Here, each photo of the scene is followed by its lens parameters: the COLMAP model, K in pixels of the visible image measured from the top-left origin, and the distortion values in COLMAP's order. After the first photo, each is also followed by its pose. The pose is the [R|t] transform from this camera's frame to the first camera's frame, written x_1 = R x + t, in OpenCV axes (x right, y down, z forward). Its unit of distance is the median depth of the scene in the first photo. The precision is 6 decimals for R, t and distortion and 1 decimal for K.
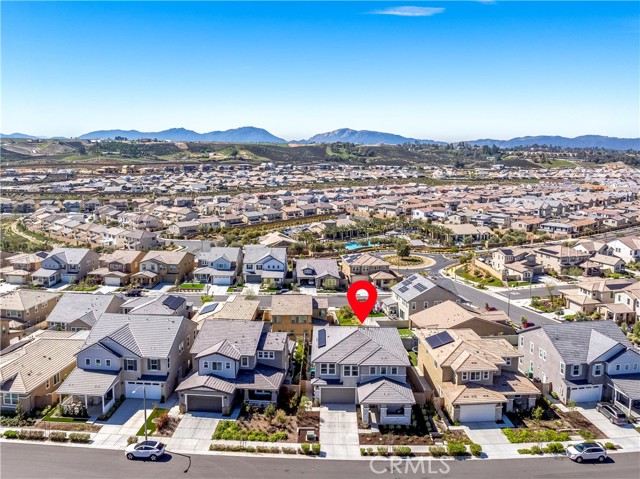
lens RADIAL K [[558.3, 0, 328.7], [0, 558.3, 201.7], [0, 0, 1]] dist [-0.012644, -0.005182]
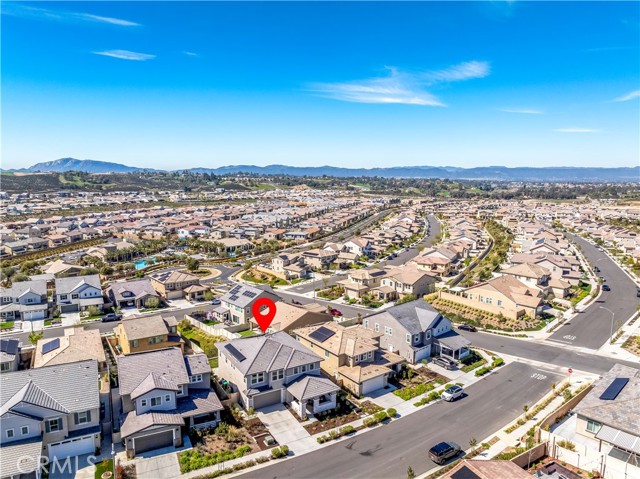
lens RADIAL K [[450.7, 0, 320.0], [0, 450.7, 239.5], [0, 0, 1]] dist [-0.011853, 0.000938]
pose [[0.860646, -0.078447, 0.503124, -0.312680], [0.055139, 0.996609, 0.061070, -0.023583], [-0.506209, -0.024817, 0.862054, 0.161756]]
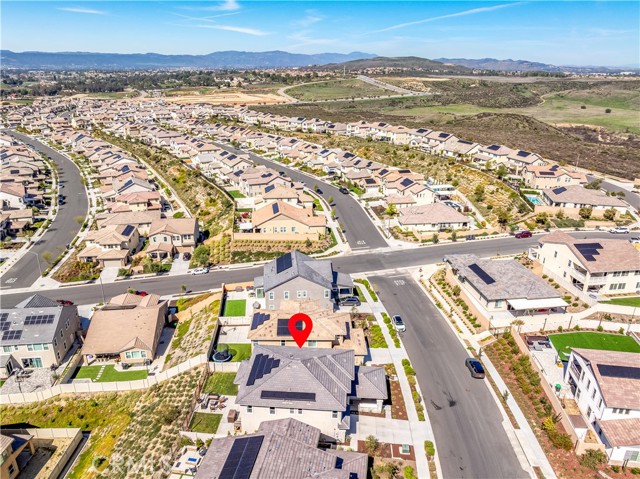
lens RADIAL K [[450.7, 0, 320.0], [0, 450.7, 239.5], [0, 0, 1]] dist [-0.011853, 0.000938]
pose [[0.076475, -0.372576, 0.924845, -0.610325], [0.092286, 0.926225, 0.365501, -0.259472], [-0.992791, 0.057399, 0.105217, 0.903436]]
